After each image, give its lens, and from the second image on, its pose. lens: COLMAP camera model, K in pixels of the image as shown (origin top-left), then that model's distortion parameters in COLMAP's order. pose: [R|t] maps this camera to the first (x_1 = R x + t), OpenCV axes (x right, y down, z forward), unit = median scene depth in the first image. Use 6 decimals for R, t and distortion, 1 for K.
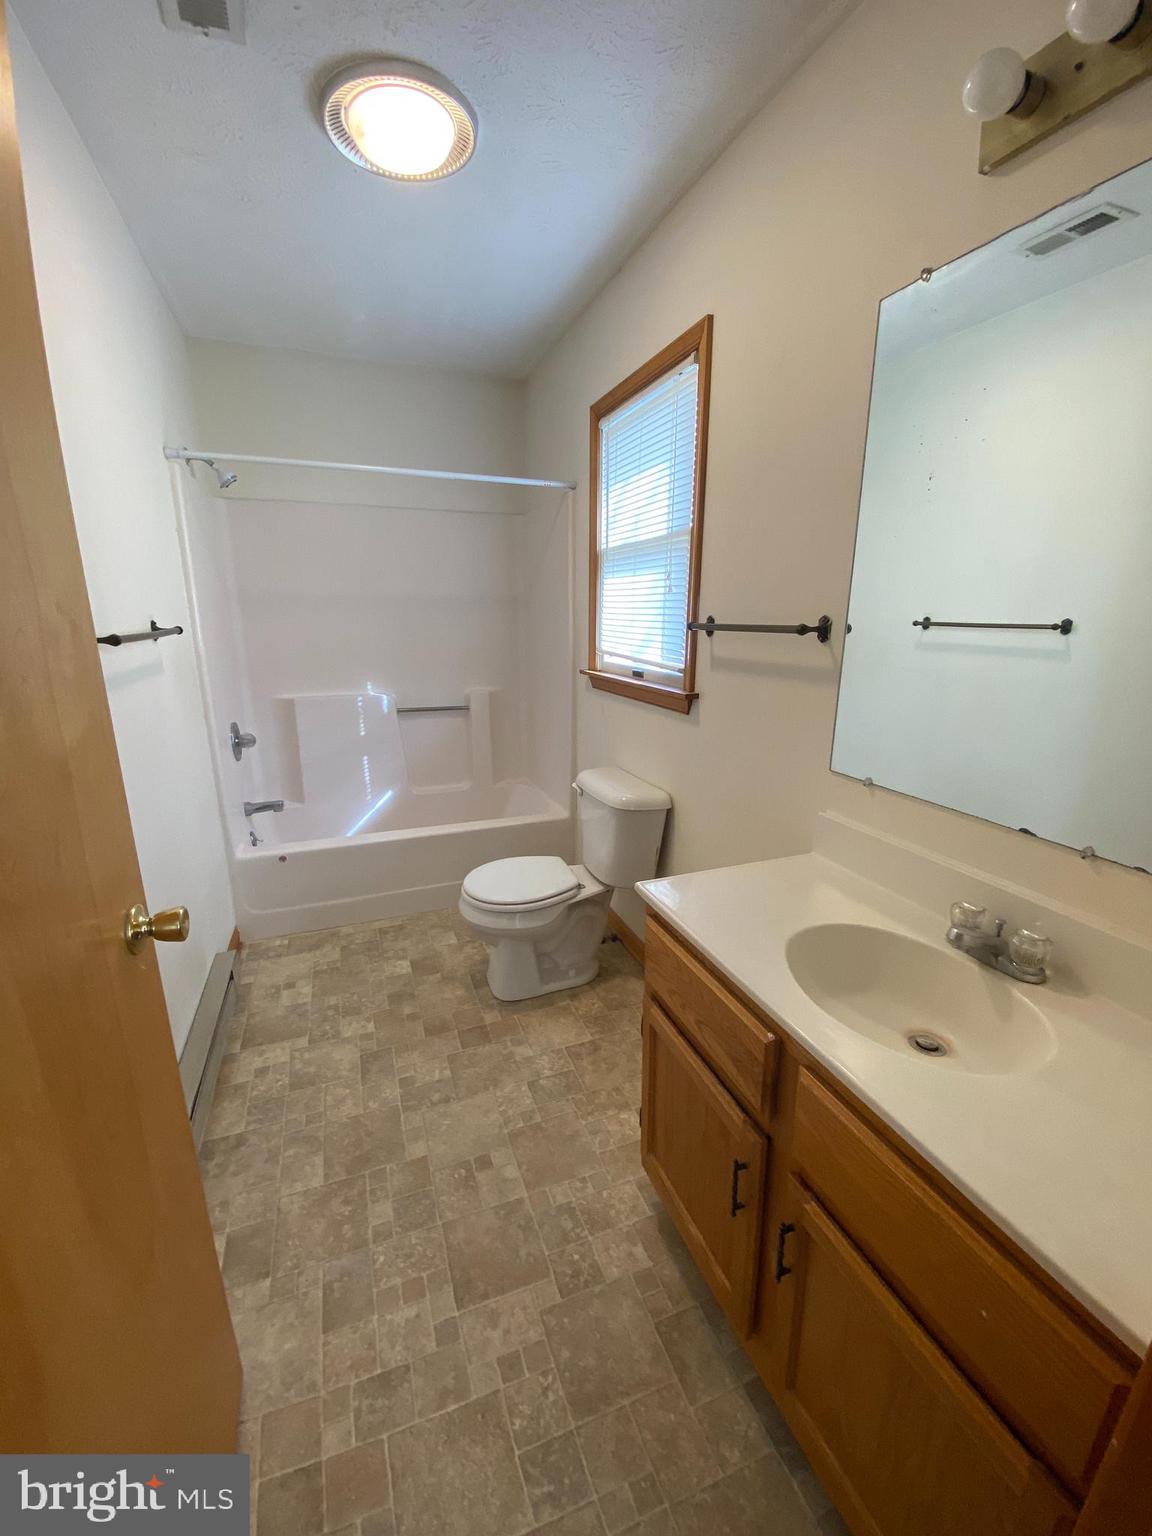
lens RADIAL K [[621.2, 0, 584.0], [0, 621.2, 767.0], [0, 0, 1]] dist [-0.003147, -0.009470]
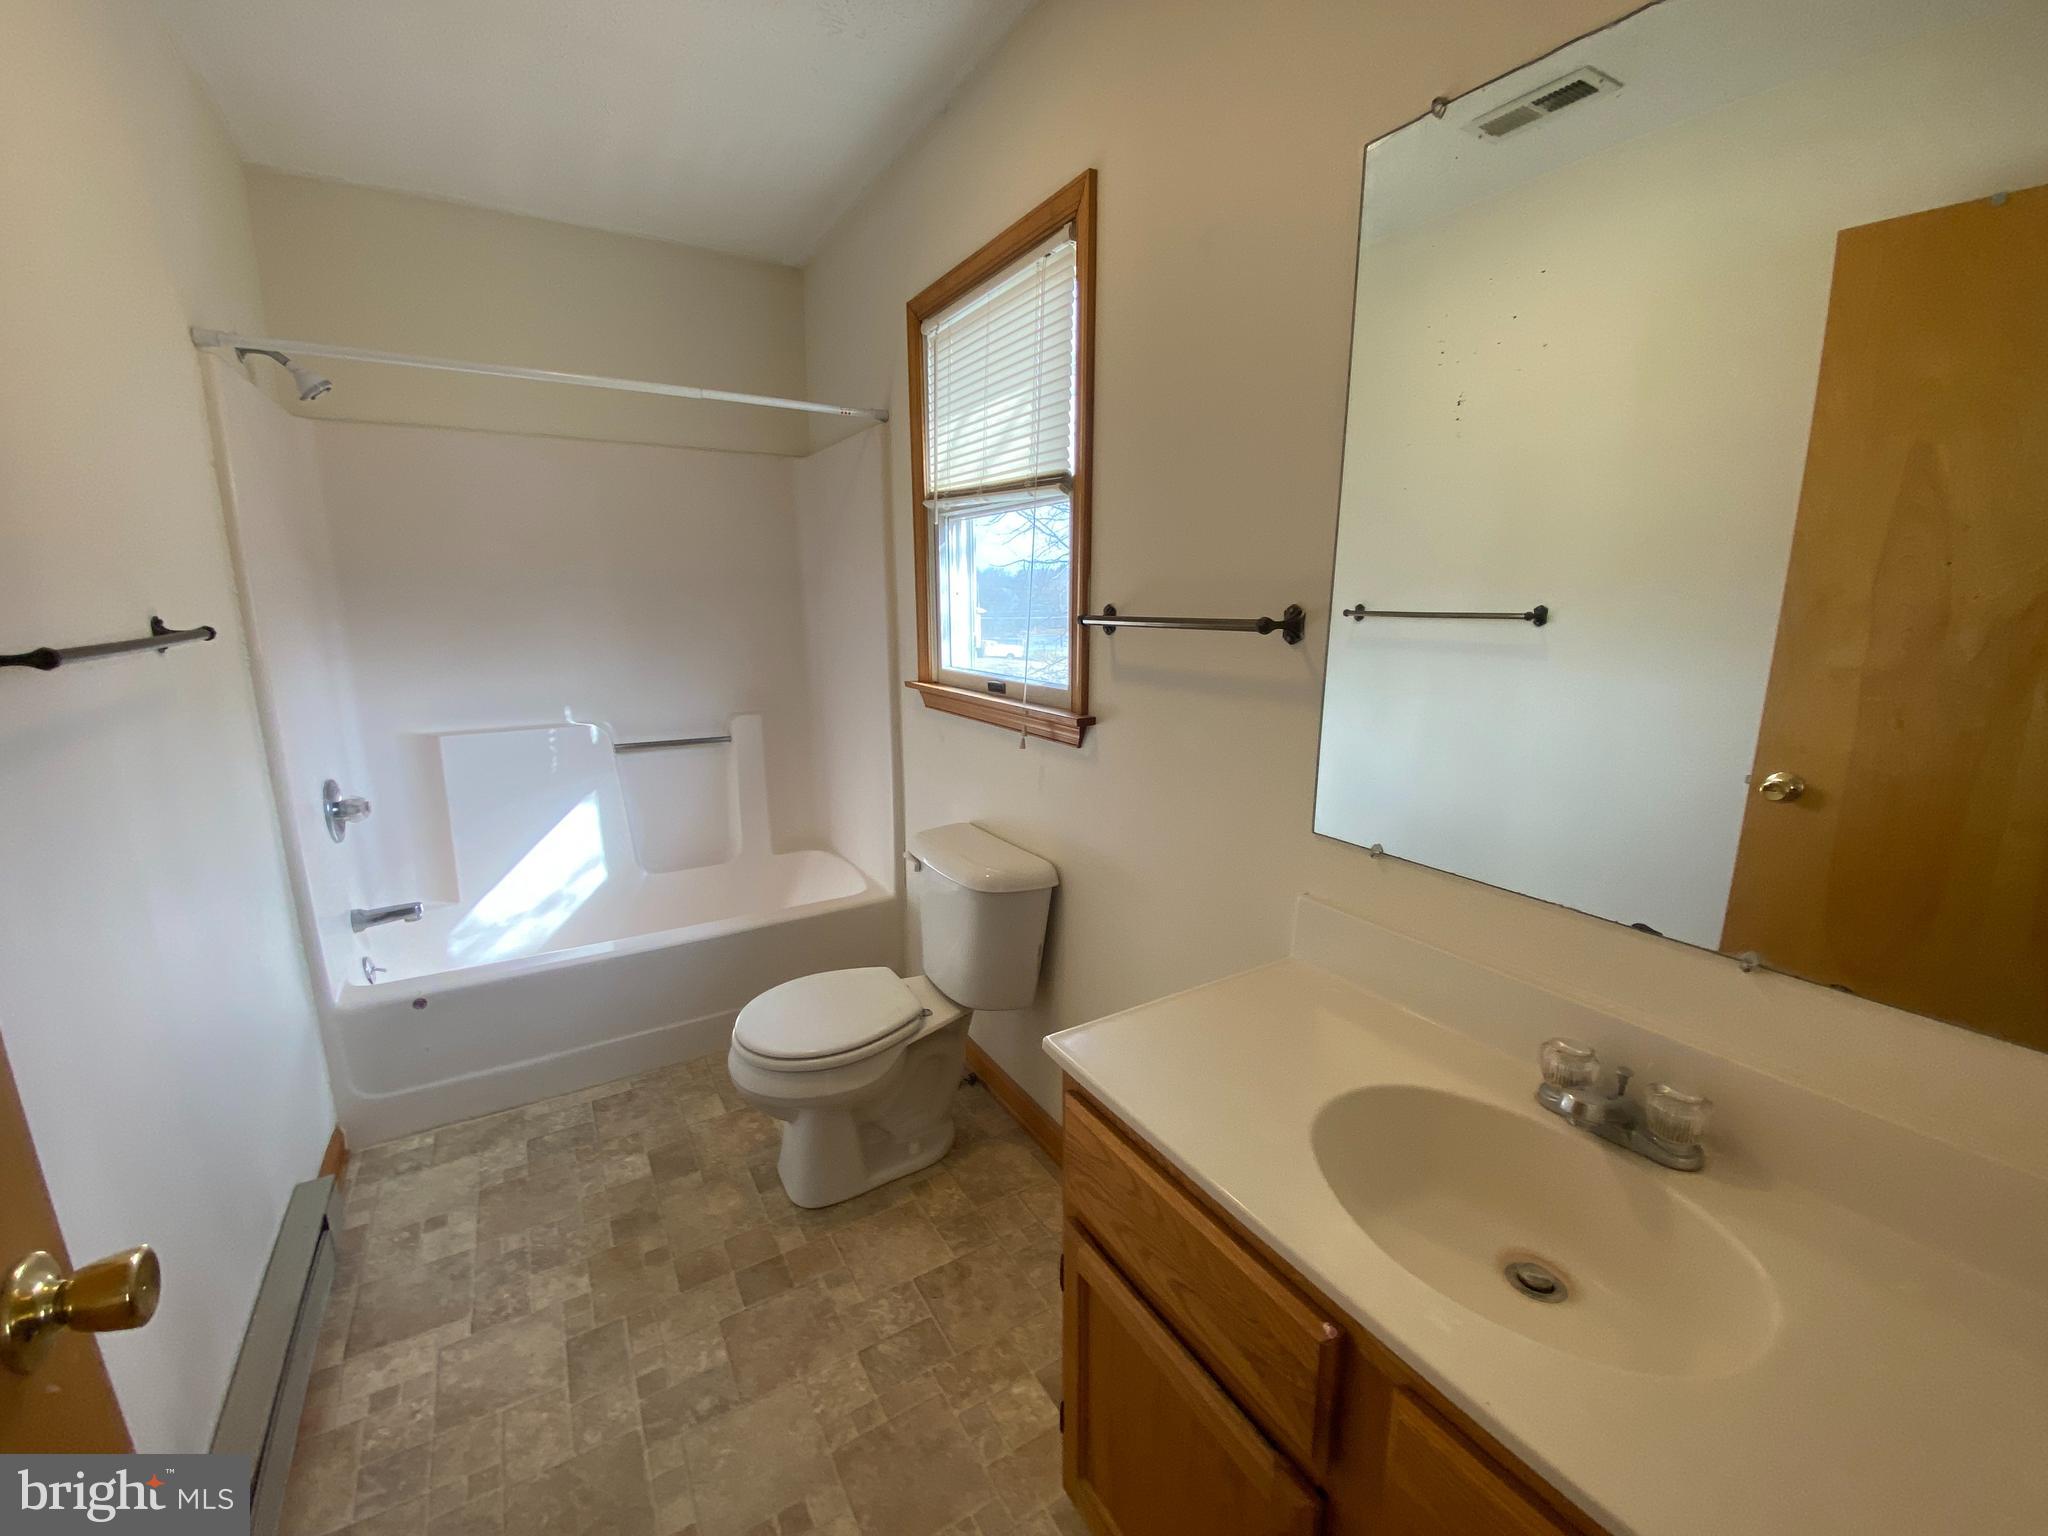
lens RADIAL K [[828.3, 0, 1034.1], [0, 828.3, 762.6], [0, 0, 1]] dist [-0.003147, -0.009470]
pose [[0.983625, -0.037070, 0.176373, -0.041466], [0.045008, 0.998136, -0.041219, -0.036239], [-0.174516, 0.048482, 0.983460, 0.131547]]
